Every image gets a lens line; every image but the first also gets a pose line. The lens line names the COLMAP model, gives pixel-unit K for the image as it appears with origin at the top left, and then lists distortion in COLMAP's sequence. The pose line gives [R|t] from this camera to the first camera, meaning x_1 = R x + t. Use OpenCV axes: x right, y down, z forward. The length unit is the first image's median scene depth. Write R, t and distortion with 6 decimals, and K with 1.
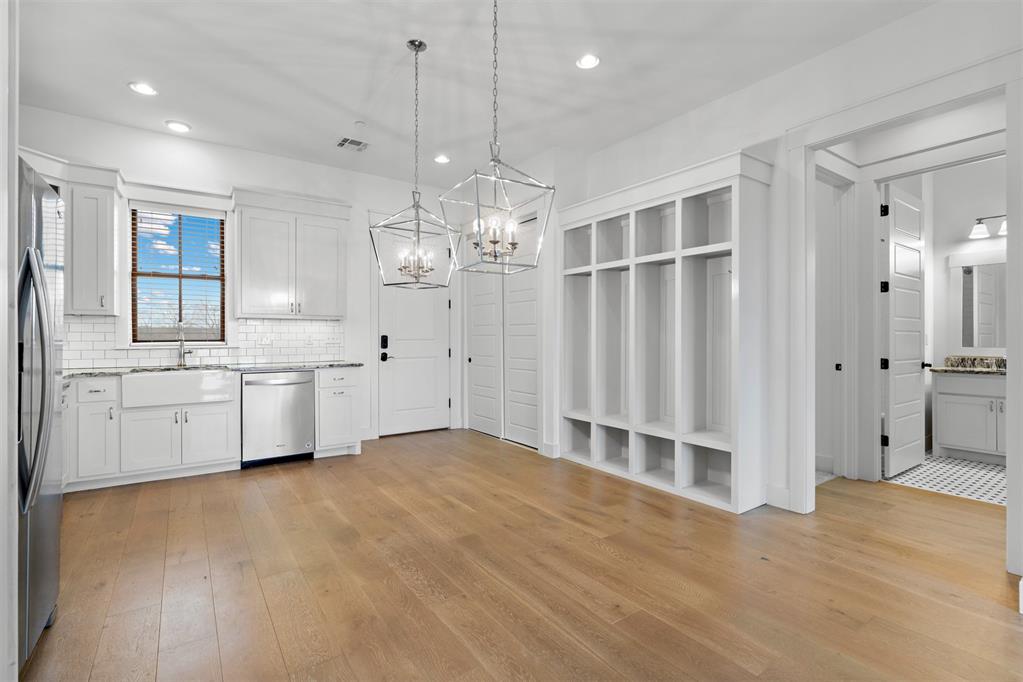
lens RADIAL K [[471.2, 0, 513.5], [0, 471.2, 334.8], [0, 0, 1]] dist [-0.006746, 0.003127]
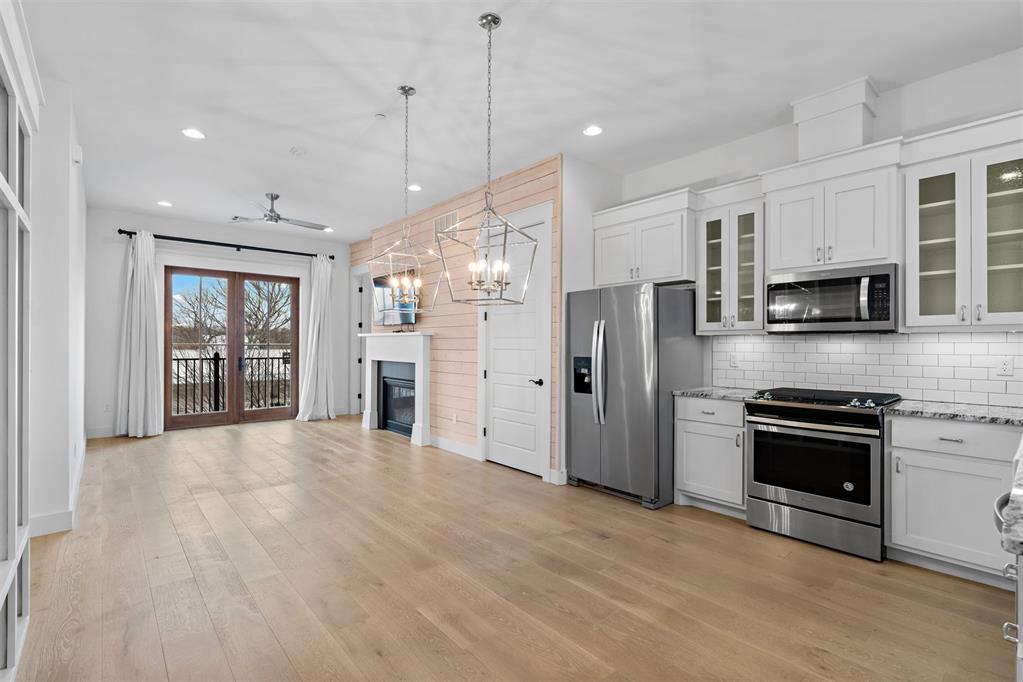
lens RADIAL K [[471.2, 0, 512.3], [0, 471.2, 343.5], [0, 0, 1]] dist [-0.006746, 0.003127]
pose [[-0.994425, -0.004033, -0.105366, -0.110722], [-0.003518, 0.999981, -0.005074, -0.016895], [0.105384, -0.004675, -0.994421, 1.289164]]
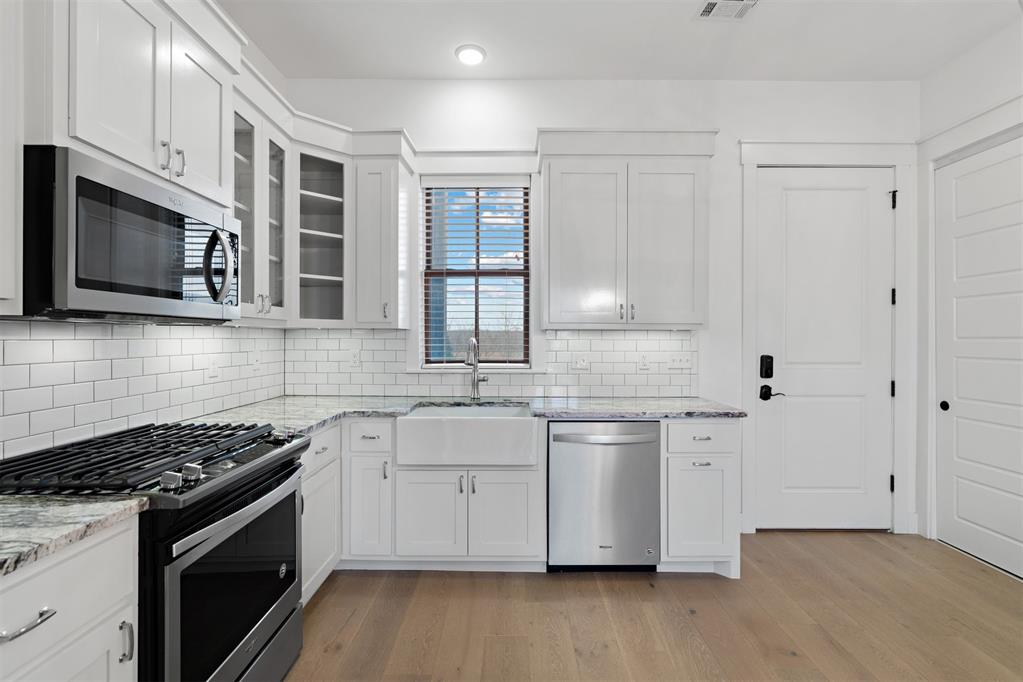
lens RADIAL K [[471.2, 0, 511.5], [0, 471.2, 338.7], [0, 0, 1]] dist [-0.006746, 0.003127]
pose [[0.813659, 0.004029, -0.581329, -0.249908], [-0.002050, 0.999990, 0.004061, -0.026599], [0.581339, -0.002113, 0.813659, 0.453715]]
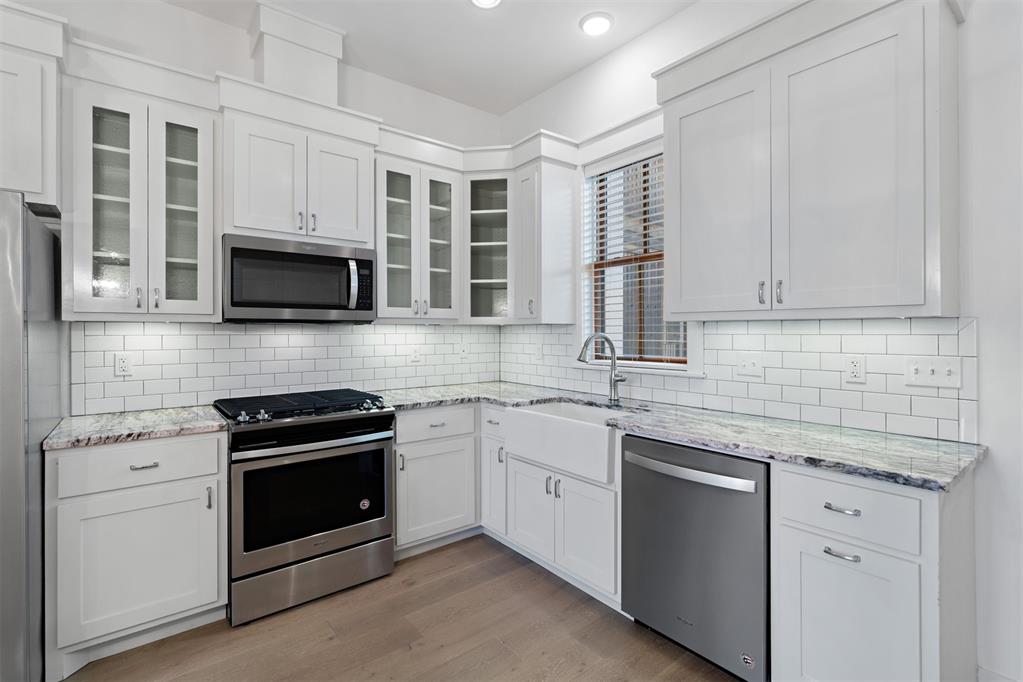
lens RADIAL K [[471.2, 0, 511.4], [0, 471.2, 332.9], [0, 0, 1]] dist [-0.006746, 0.003127]
pose [[0.055069, 0.001792, -0.998481, -0.080145], [0.004071, 0.999990, 0.002019, -0.026000], [0.998474, -0.004176, 0.055061, 0.821184]]
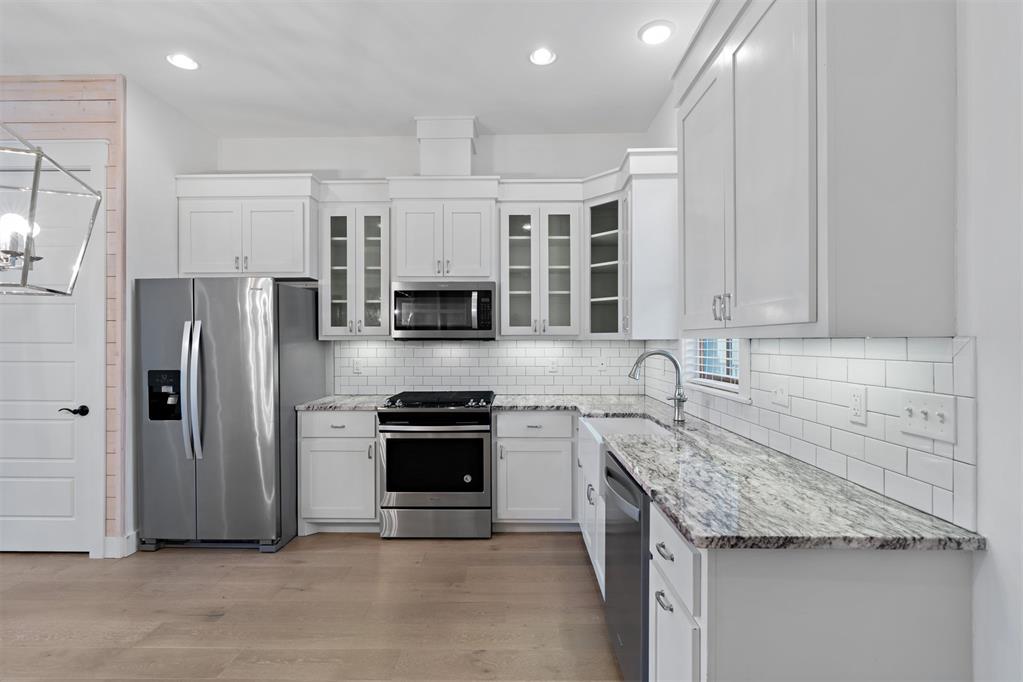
lens RADIAL K [[471.2, 0, 511.5], [0, 471.2, 342.2], [0, 0, 1]] dist [-0.006746, 0.003127]
pose [[-0.587290, 0.001884, -0.809375, -0.094326], [0.003240, 0.999995, -0.000024, -0.034655], [0.809370, -0.002637, -0.587293, 1.169906]]
